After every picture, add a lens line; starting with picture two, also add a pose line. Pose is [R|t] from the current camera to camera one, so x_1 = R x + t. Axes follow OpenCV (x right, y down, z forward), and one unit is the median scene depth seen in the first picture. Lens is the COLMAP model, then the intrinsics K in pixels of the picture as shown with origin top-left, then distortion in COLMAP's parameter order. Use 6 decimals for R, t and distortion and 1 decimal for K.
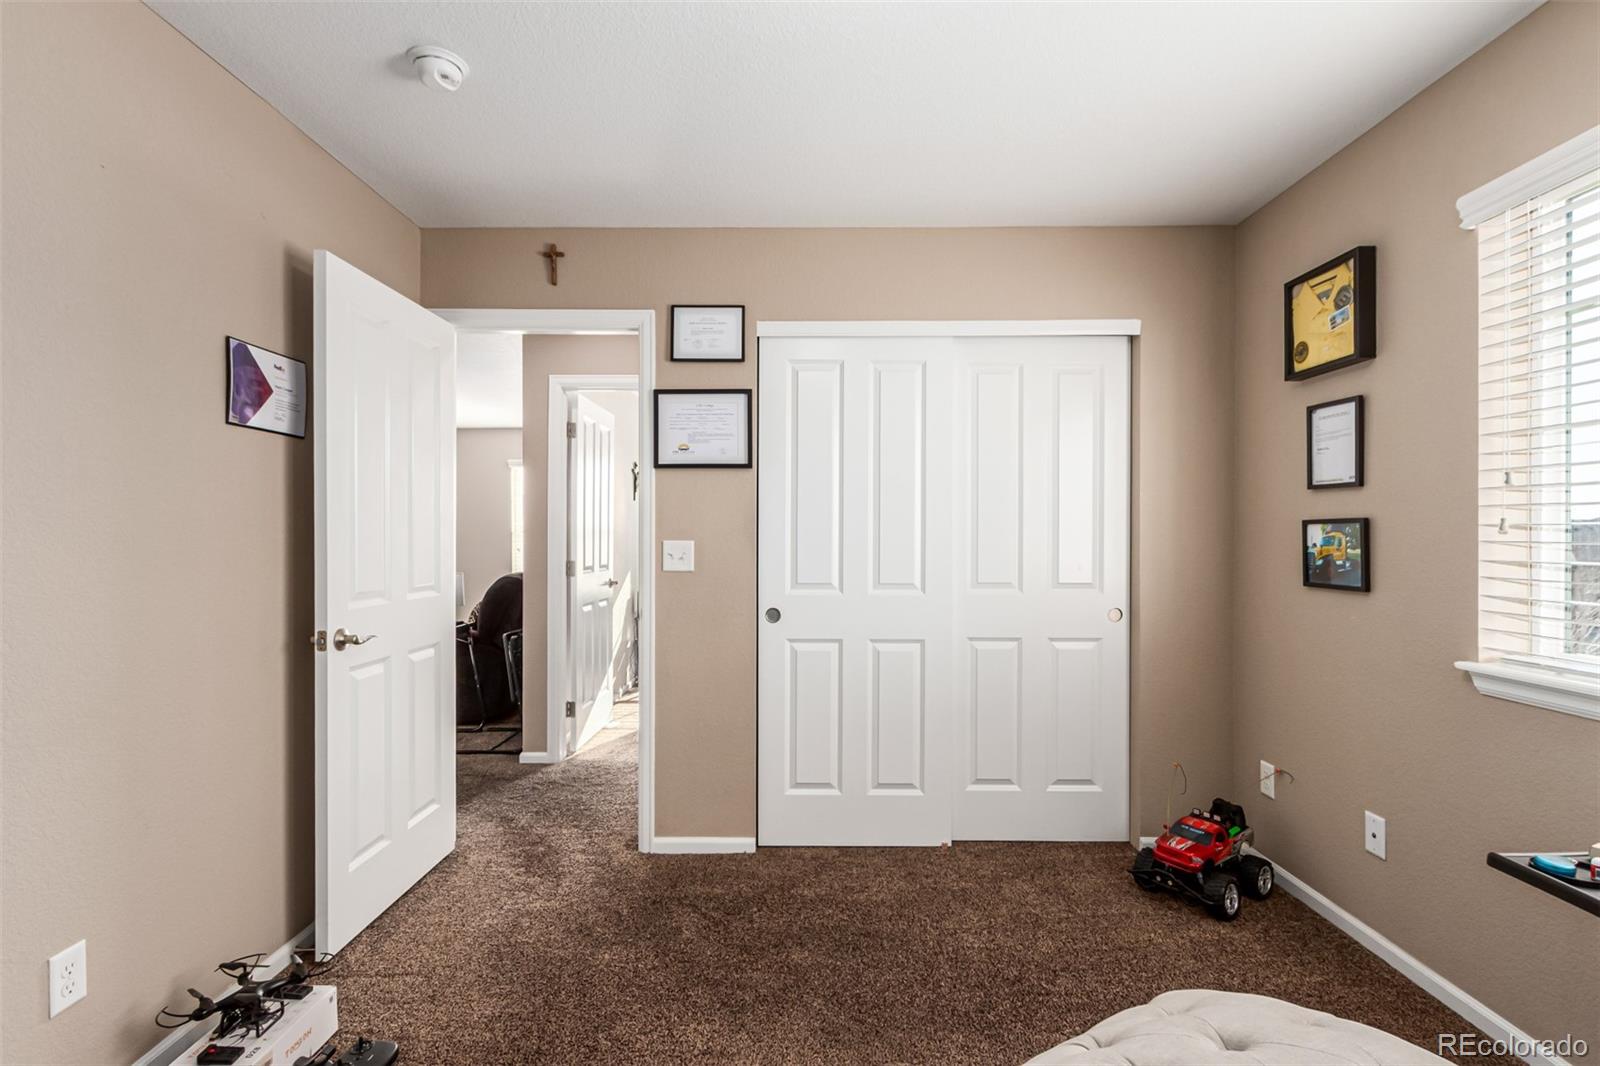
lens RADIAL K [[747.1, 0, 804.3], [0, 747.1, 531.0], [0, 0, 1]] dist [0.003721, -0.000362]
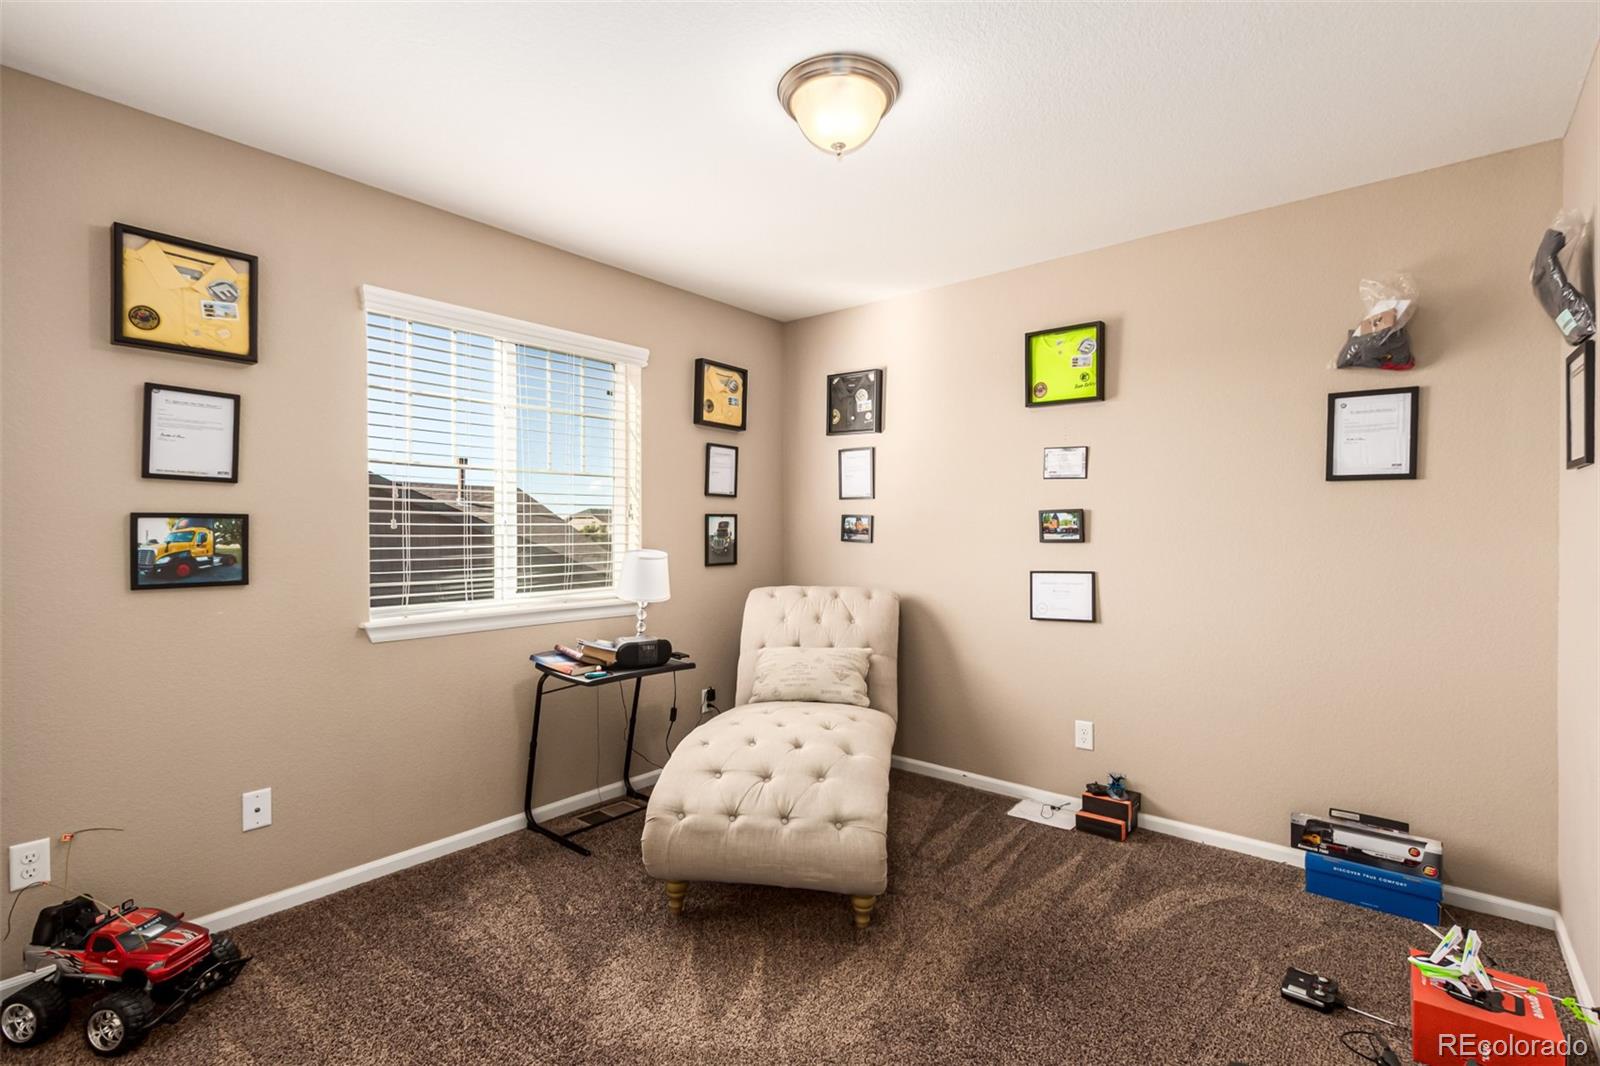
lens RADIAL K [[747.1, 0, 801.4], [0, 747.1, 535.9], [0, 0, 1]] dist [0.003721, -0.000362]
pose [[-0.765847, 0.000452, 0.643022, -0.493757], [-0.001189, 0.999997, -0.002119, 0.013557], [-0.643021, -0.002388, -0.765845, 1.237370]]
